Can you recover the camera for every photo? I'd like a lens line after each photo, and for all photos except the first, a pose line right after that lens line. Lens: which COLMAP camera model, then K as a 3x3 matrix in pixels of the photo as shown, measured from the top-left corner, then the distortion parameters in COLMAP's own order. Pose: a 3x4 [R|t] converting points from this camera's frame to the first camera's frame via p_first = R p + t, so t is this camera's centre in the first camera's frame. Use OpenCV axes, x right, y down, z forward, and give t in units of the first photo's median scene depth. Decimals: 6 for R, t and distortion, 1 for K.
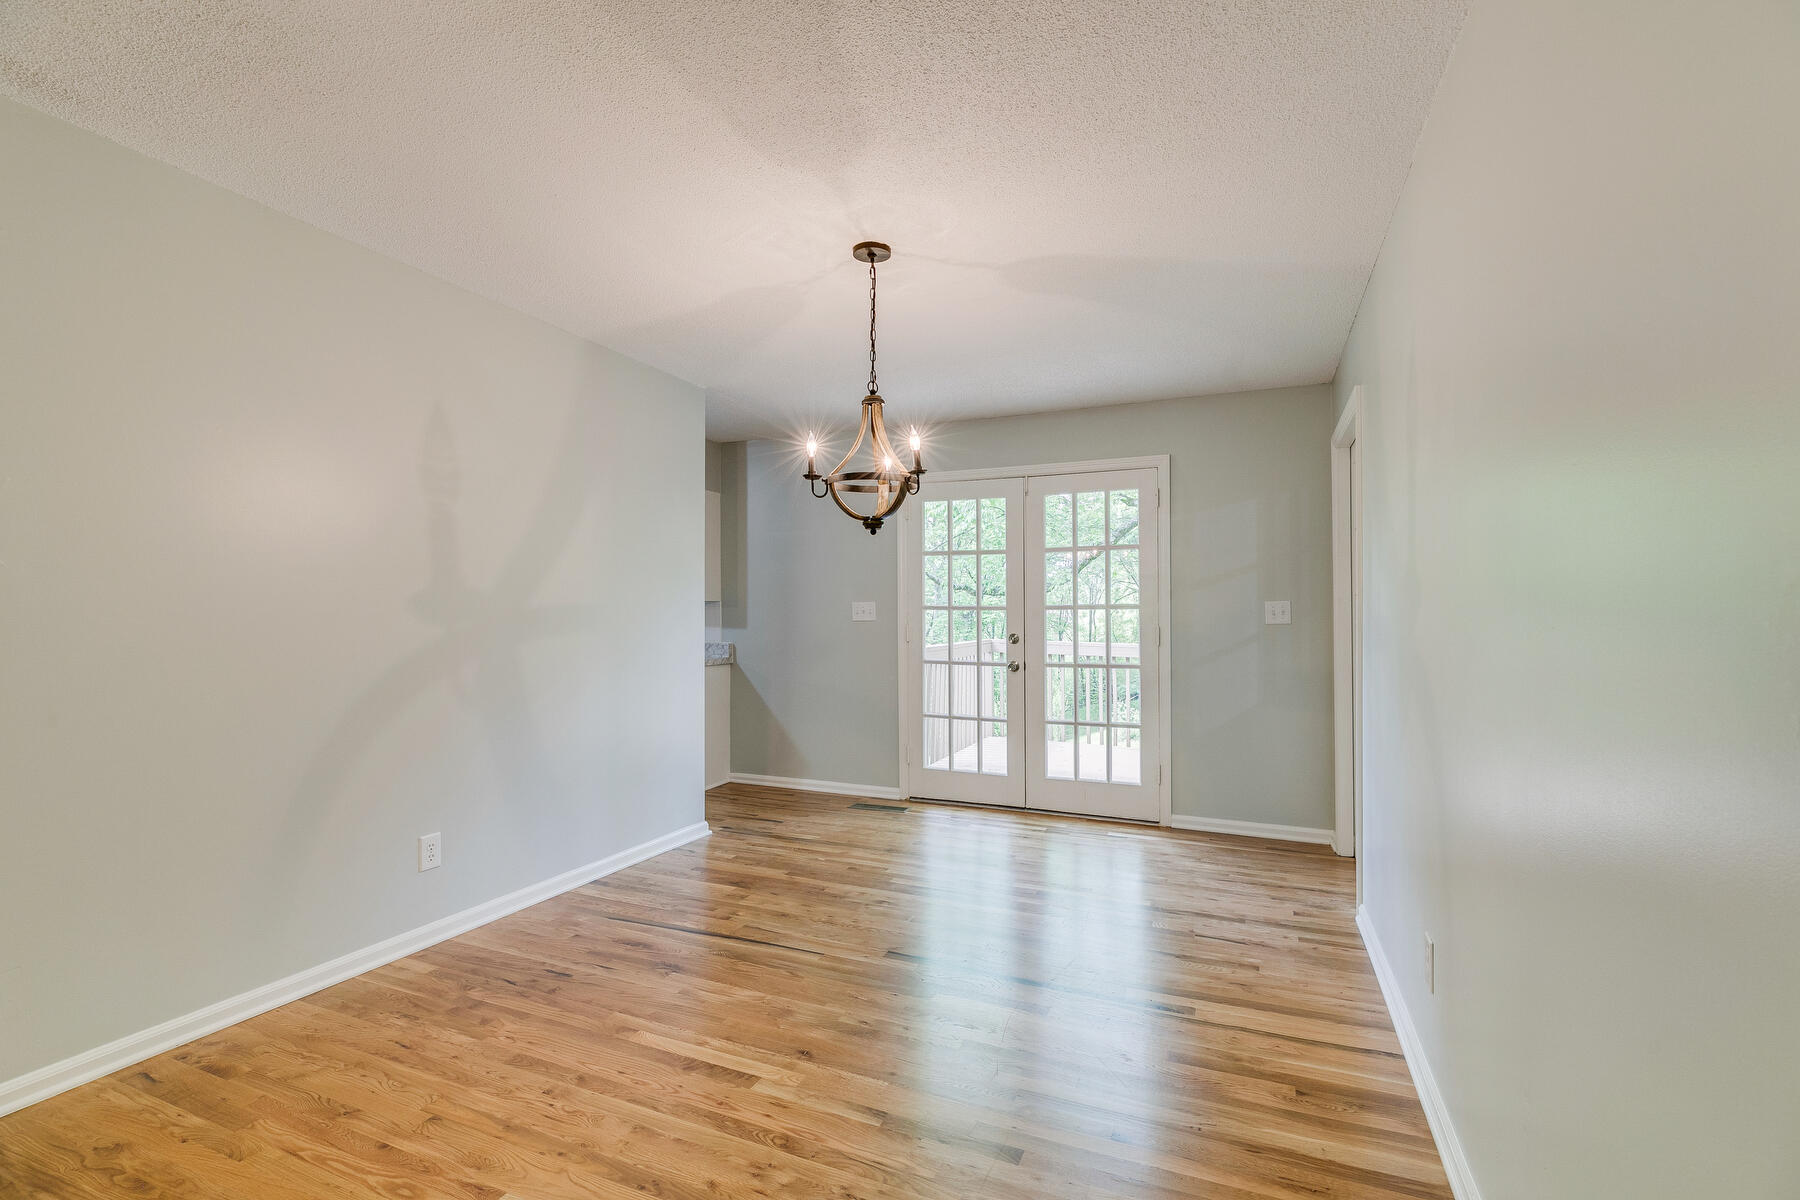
lens RADIAL K [[818.0, 0, 900.0], [0, 818.0, 600.0], [0, 0, 1]] dist [0.002346, 0.000123]
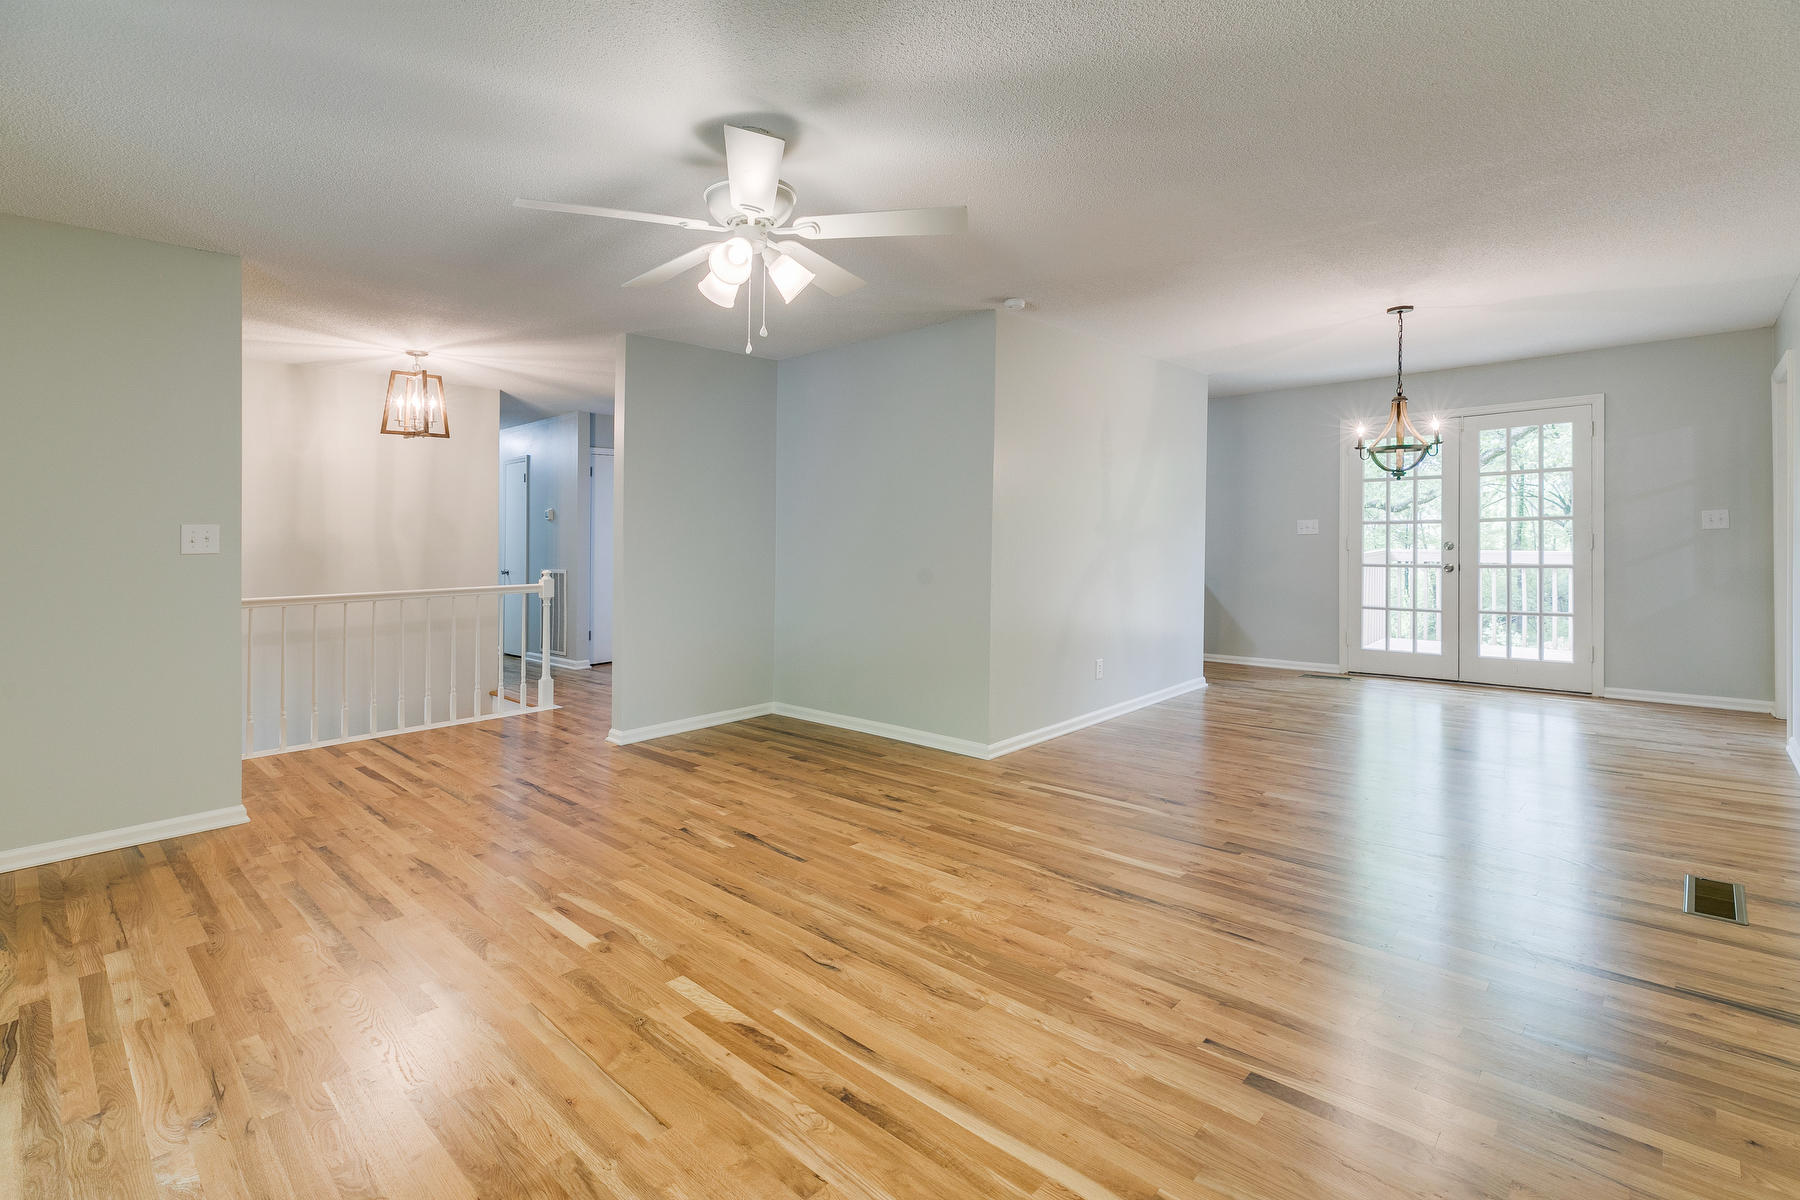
lens RADIAL K [[852.4, 0, 874.5], [0, 852.4, 553.1], [0, 0, 1]] dist [-0.001833, -0.001089]
pose [[0.937276, -0.014984, -0.348265, -0.239312], [0.028559, 0.999018, 0.033879, -0.011509], [0.347416, -0.041700, 0.936784, -0.548774]]
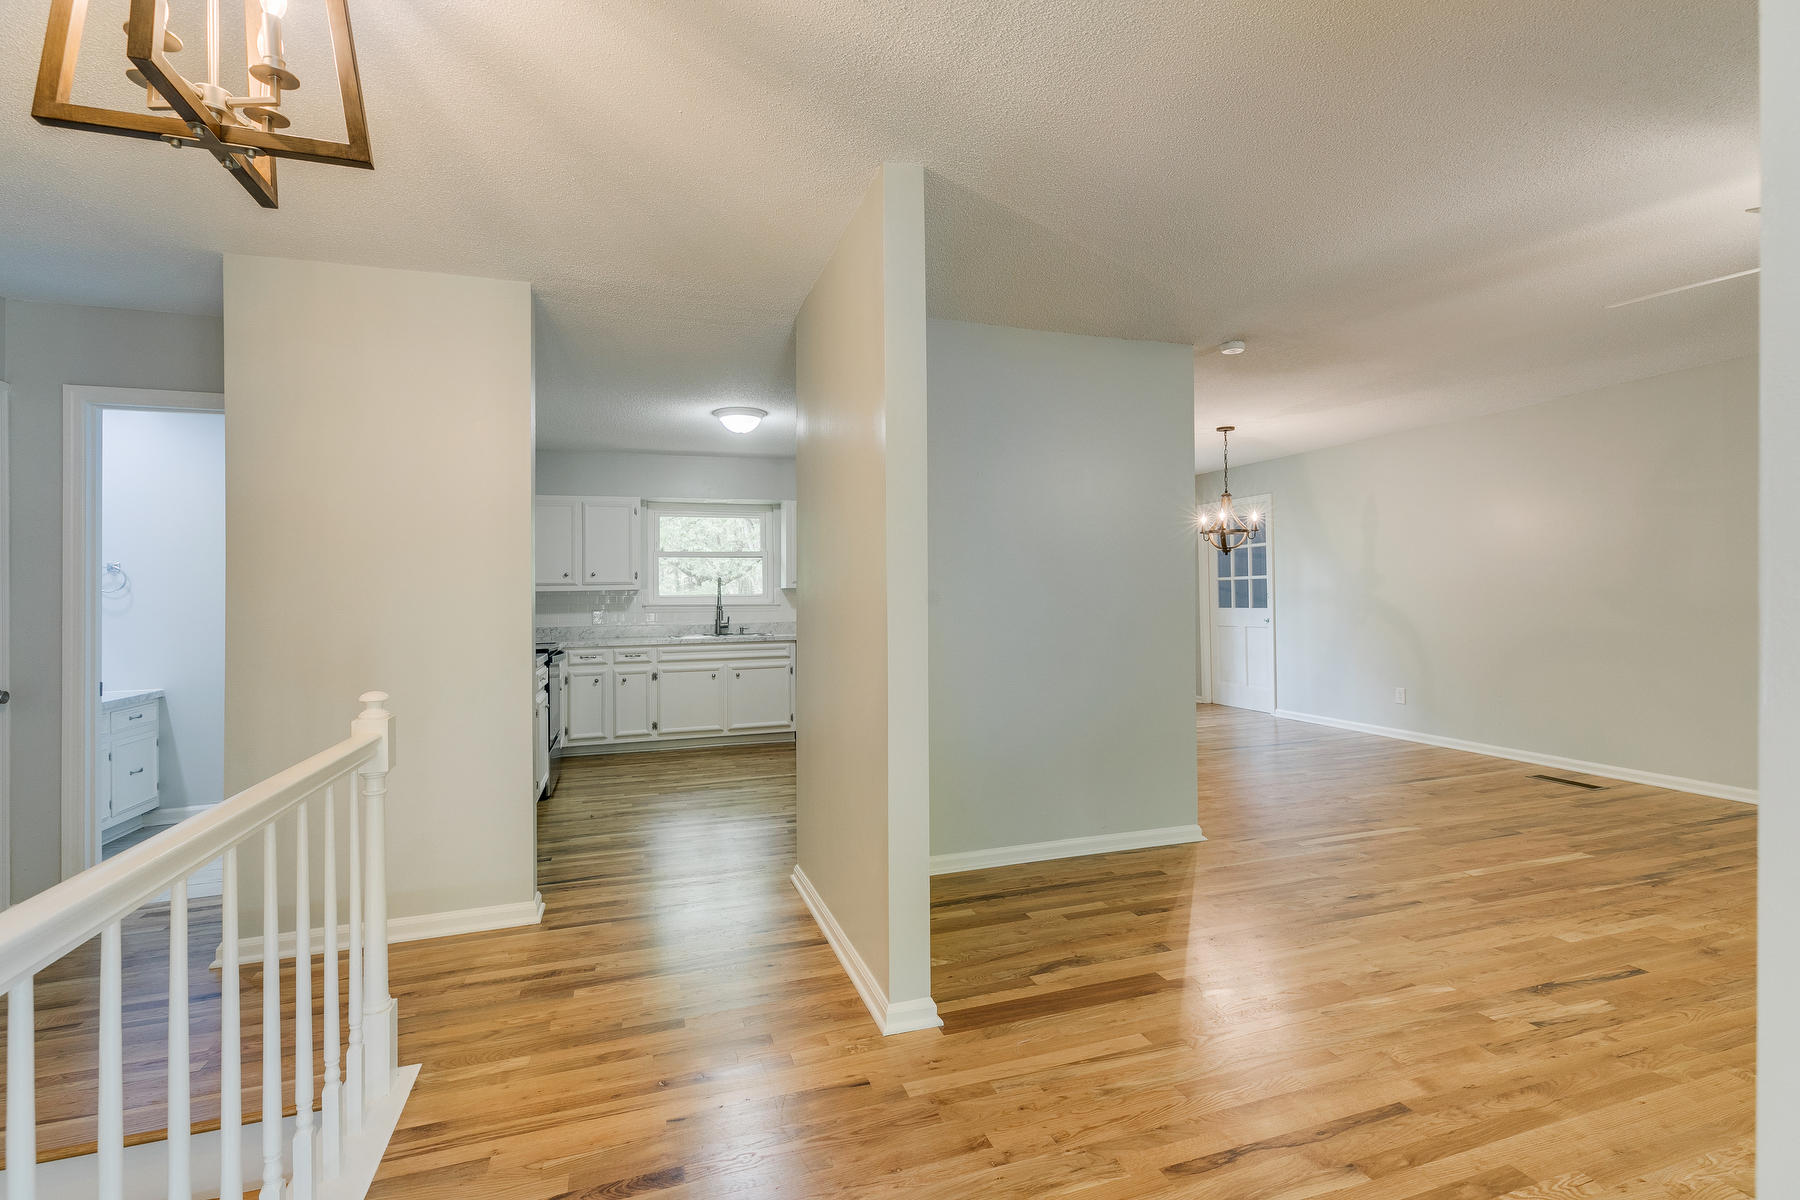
lens RADIAL K [[817.1, 0, 890.2], [0, 817.1, 578.0], [0, 0, 1]] dist [0.002926, 0.000689]
pose [[0.739774, -0.005457, 0.672834, -1.280462], [0.009405, 0.999953, -0.002231, -0.012754], [-0.672790, 0.007978, 0.739791, -0.010048]]
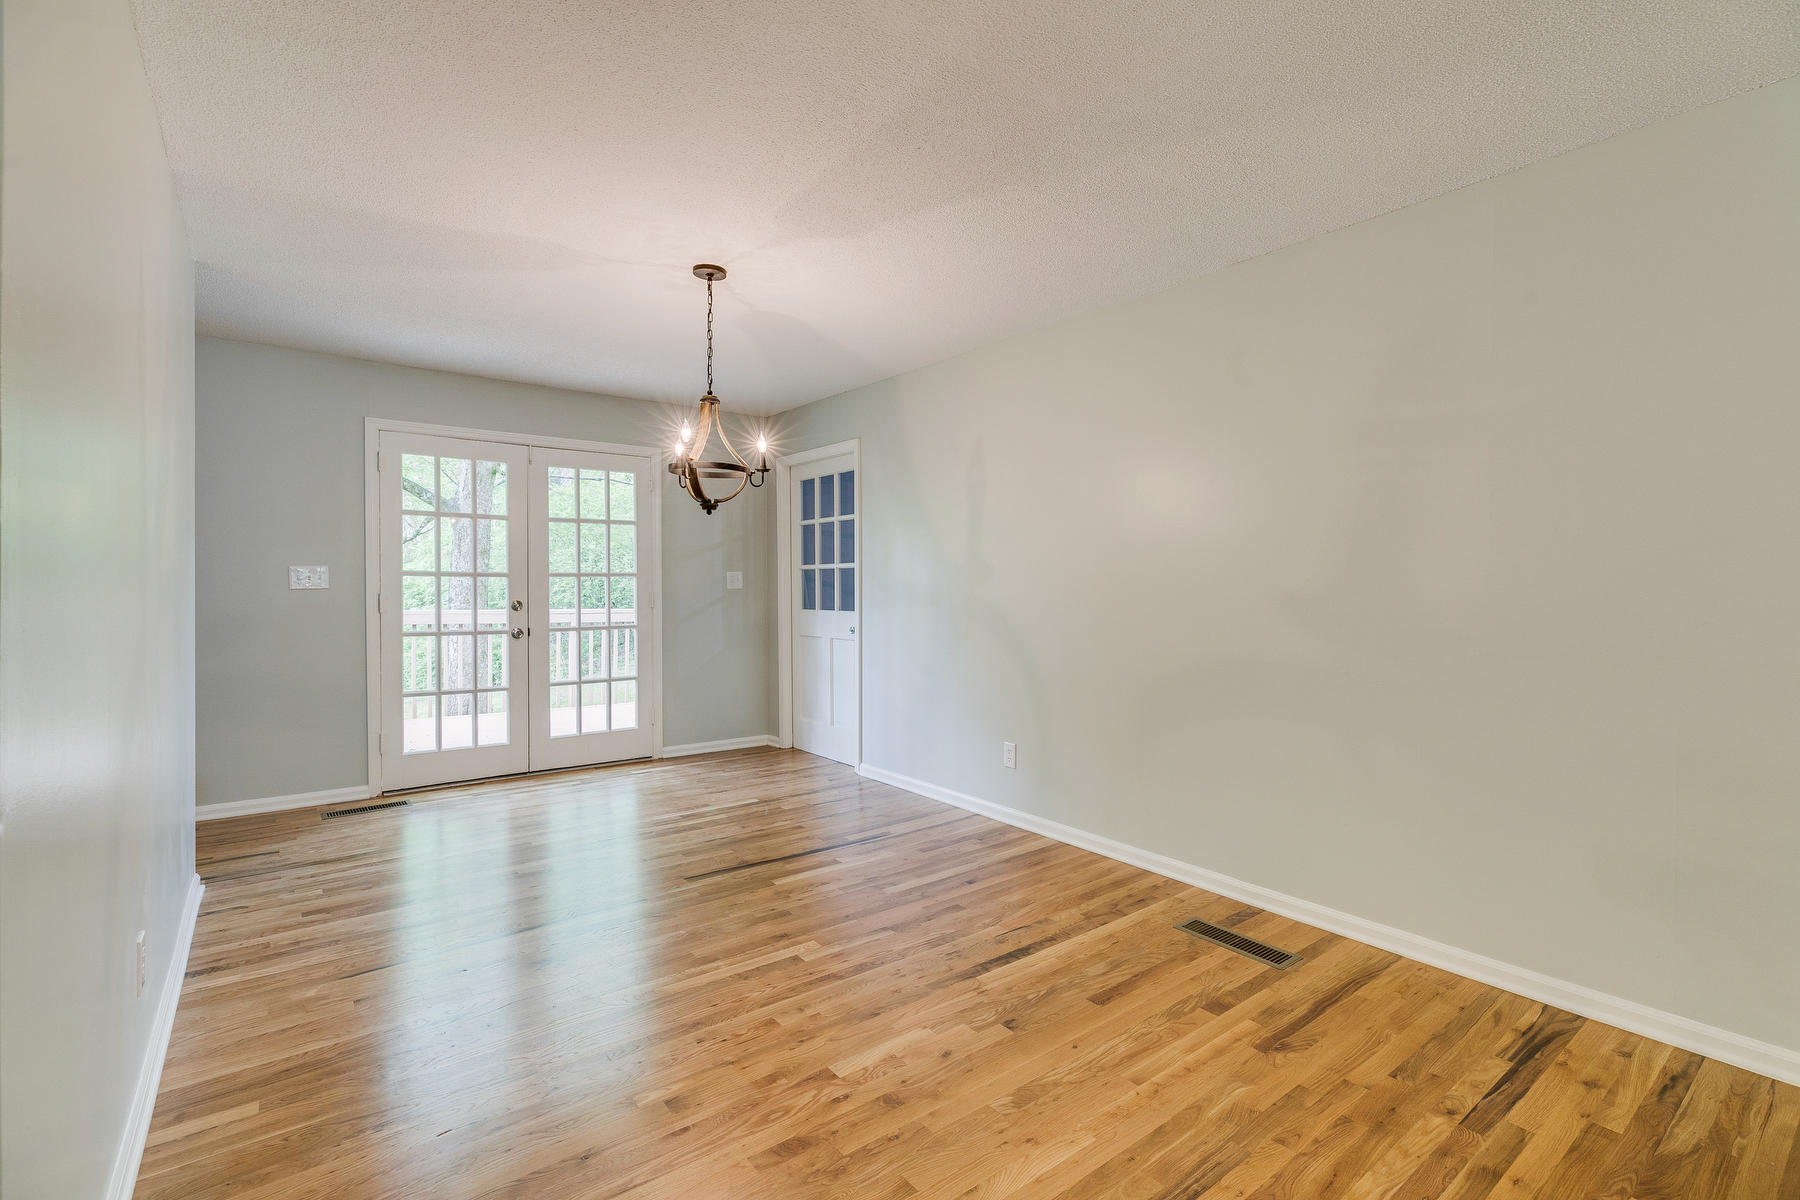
lens RADIAL K [[817.1, 0, 890.2], [0, 817.1, 578.0], [0, 0, 1]] dist [0.002926, 0.000689]
pose [[0.478144, 0.003574, 0.878274, -0.548031], [-0.019337, 0.999792, 0.006459, -0.001945], [-0.878068, -0.020071, 0.478114, 0.130985]]
